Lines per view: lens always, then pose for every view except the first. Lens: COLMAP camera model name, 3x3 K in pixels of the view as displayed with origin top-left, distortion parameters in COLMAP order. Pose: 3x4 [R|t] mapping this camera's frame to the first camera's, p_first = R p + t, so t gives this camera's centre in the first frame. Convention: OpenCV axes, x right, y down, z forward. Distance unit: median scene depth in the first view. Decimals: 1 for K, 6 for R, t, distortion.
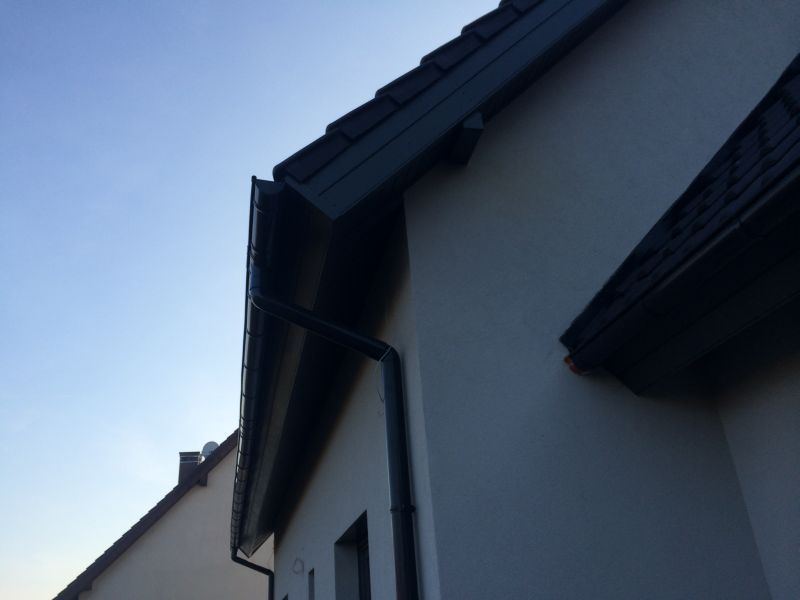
lens RADIAL K [[674.6, 0, 400.0], [0, 674.6, 300.0], [0, 0, 1]] dist [0.080937, -0.132705]
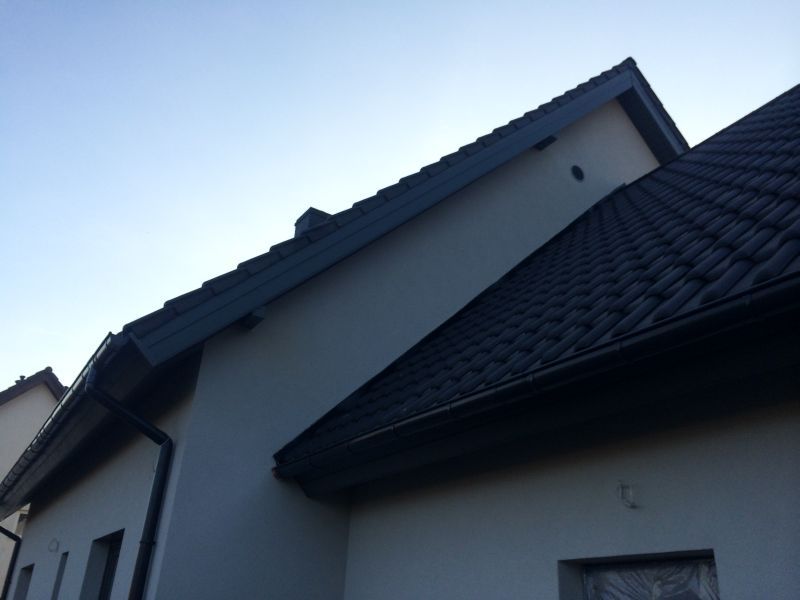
lens RADIAL K [[674.6, 0, 400.0], [0, 674.6, 300.0], [0, 0, 1]] dist [0.080937, -0.132705]
pose [[0.931207, 0.256123, 0.259334, -0.006612], [-0.258274, 0.965712, -0.026353, -0.331375], [-0.257191, -0.042439, 0.965428, -0.649142]]
